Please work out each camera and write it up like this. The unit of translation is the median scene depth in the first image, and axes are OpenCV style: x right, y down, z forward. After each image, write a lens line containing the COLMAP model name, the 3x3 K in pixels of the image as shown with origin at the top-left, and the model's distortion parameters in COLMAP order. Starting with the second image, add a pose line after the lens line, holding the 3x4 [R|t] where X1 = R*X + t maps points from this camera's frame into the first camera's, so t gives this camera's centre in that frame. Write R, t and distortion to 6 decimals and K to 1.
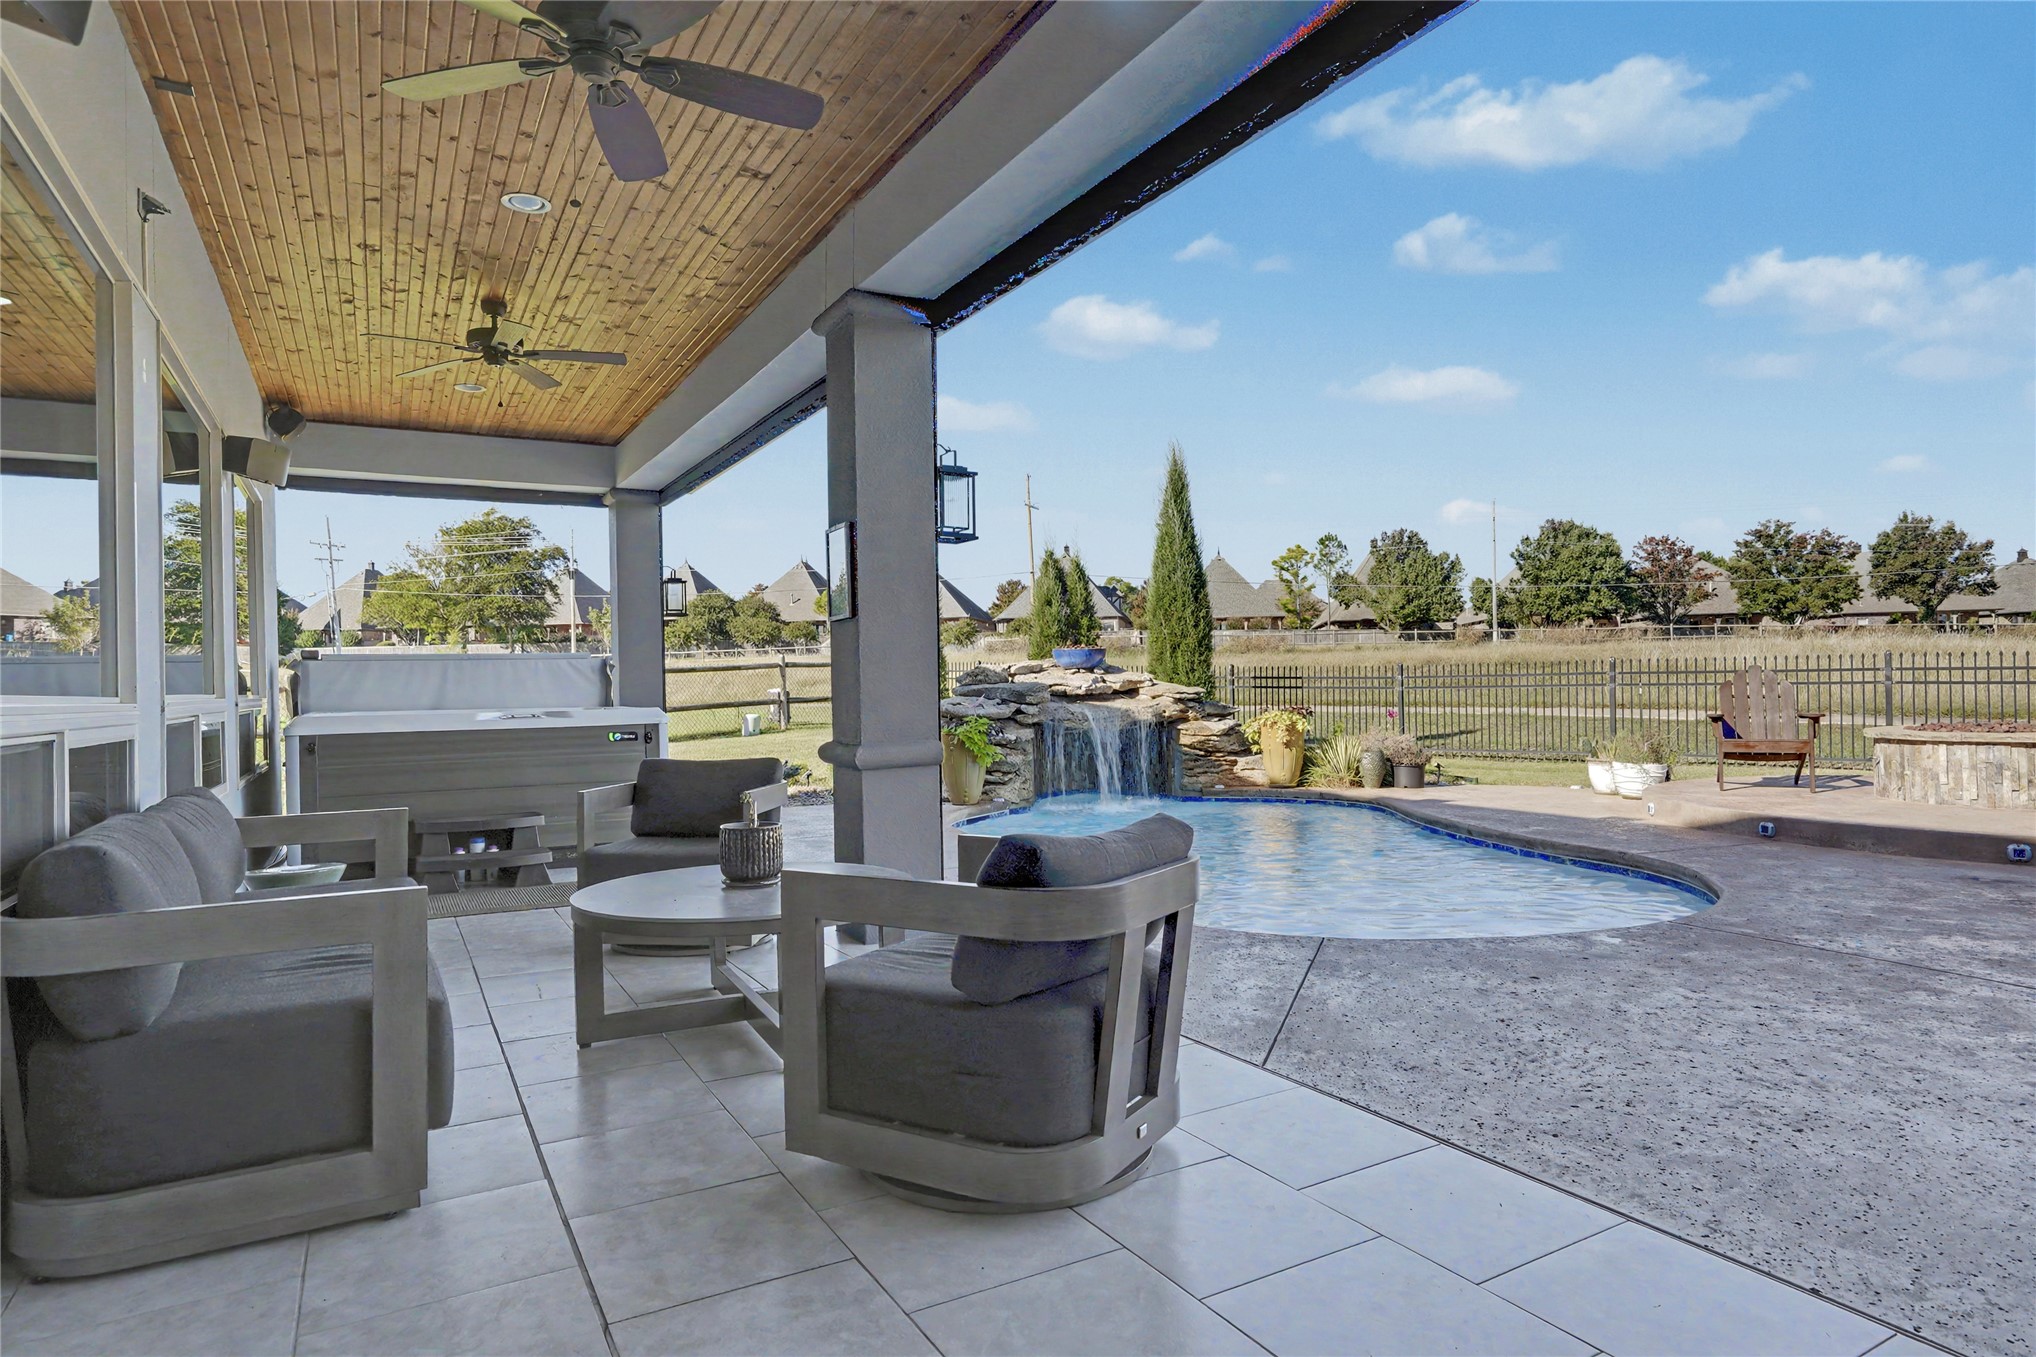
lens RADIAL K [[1159.7, 0, 1018.0], [0, 1159.7, 678.5], [0, 0, 1]] dist [-0.038933, -0.000346]
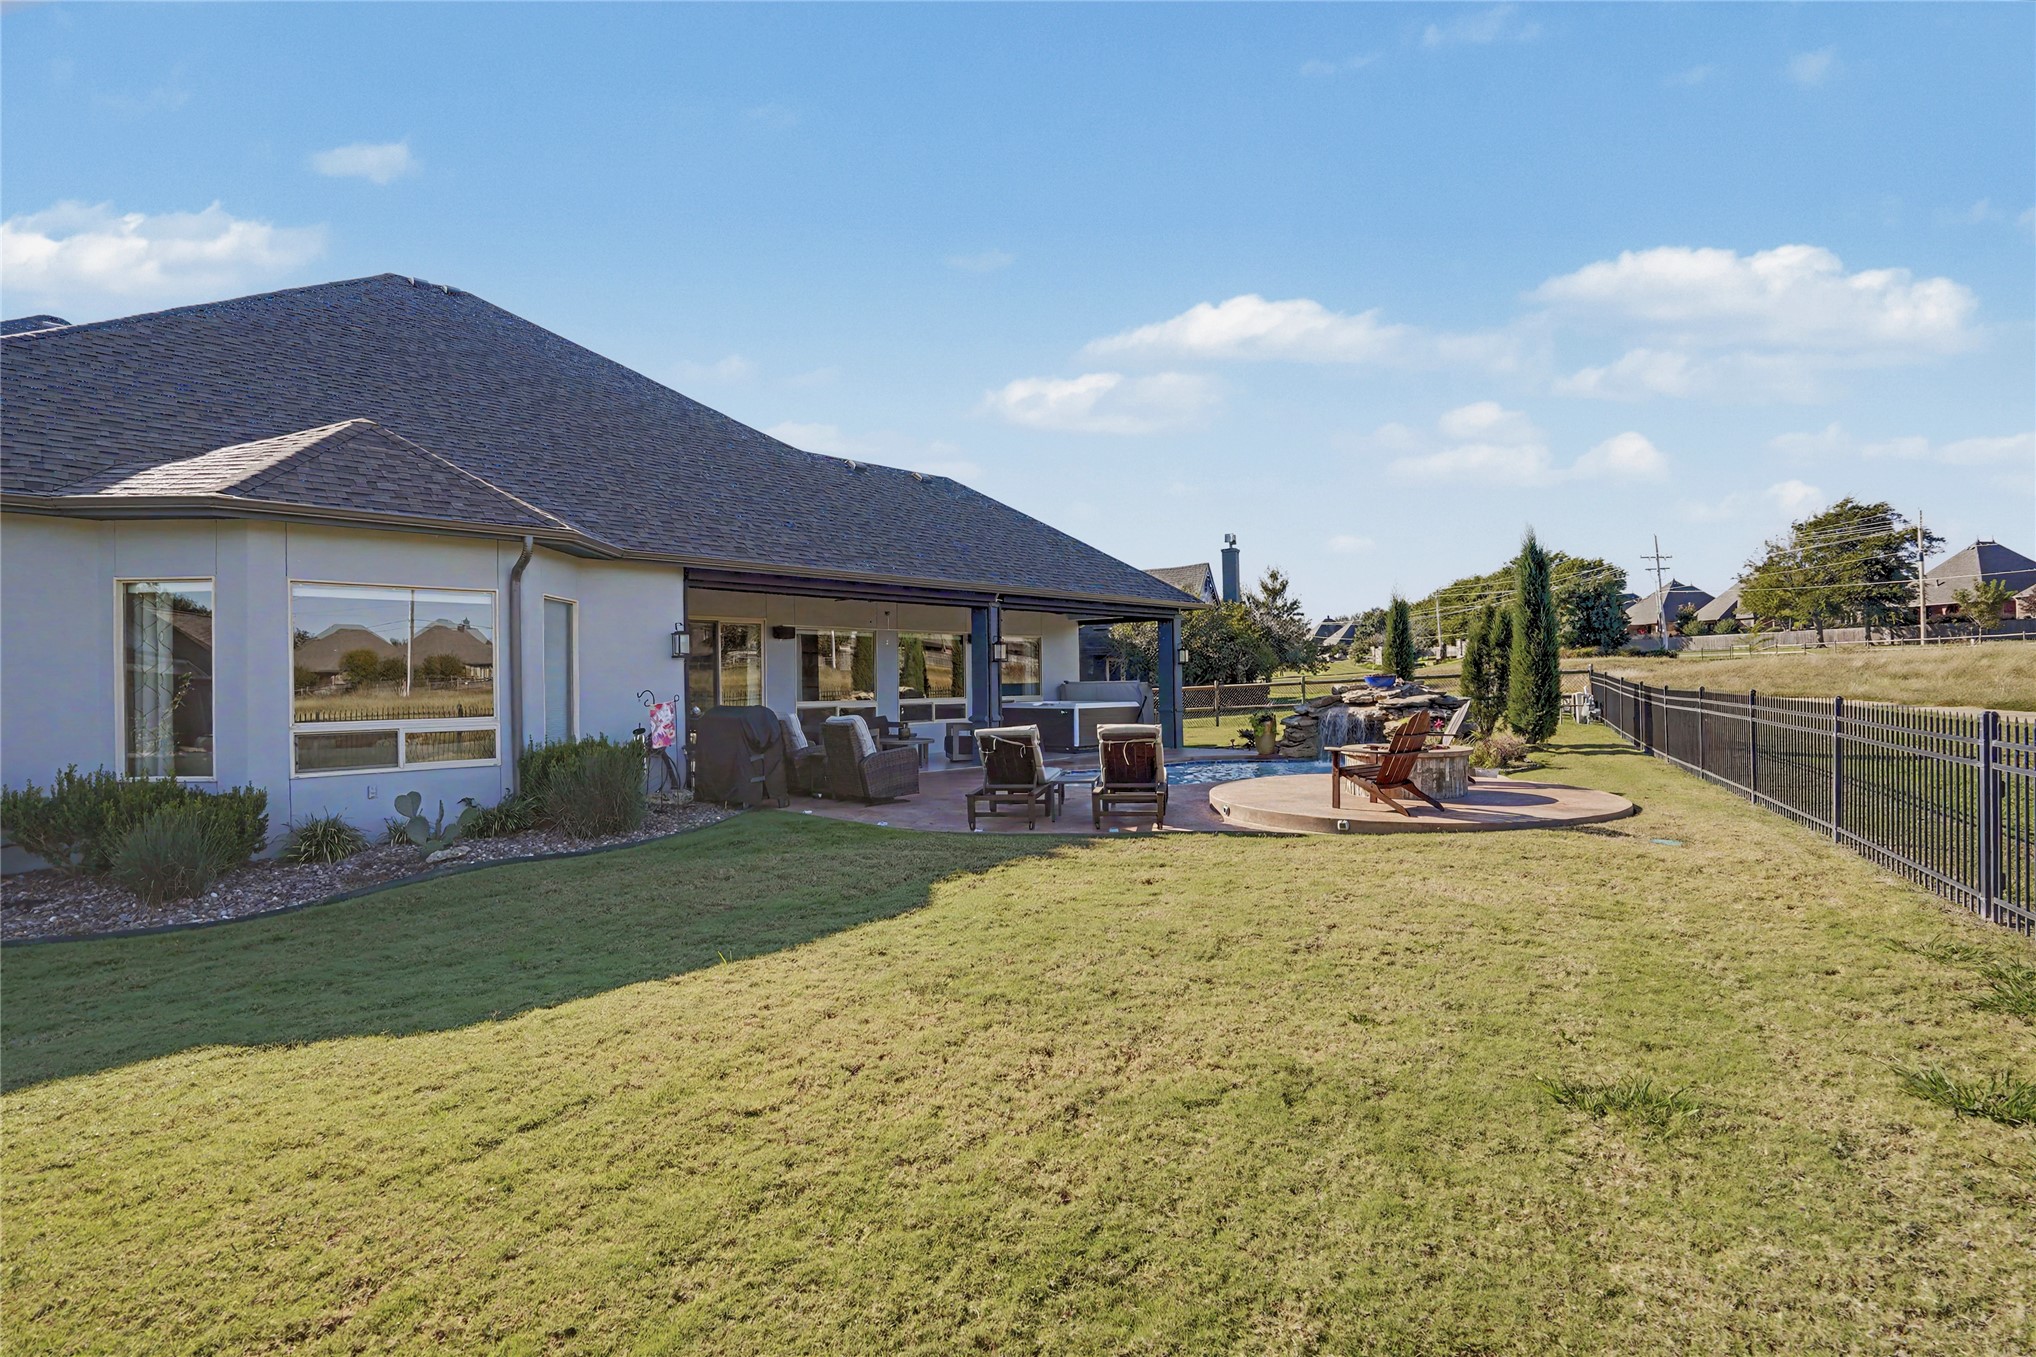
lens RADIAL K [[968.9, 0, 1018.0], [0, 968.9, 678.5], [0, 0, 1]] dist [-0.000823, -0.000101]
pose [[0.318193, 0.014462, -0.947916, 0.175056], [0.007172, 0.999818, 0.017661, -0.007148], [0.947999, -0.012419, 0.318031, 0.005369]]
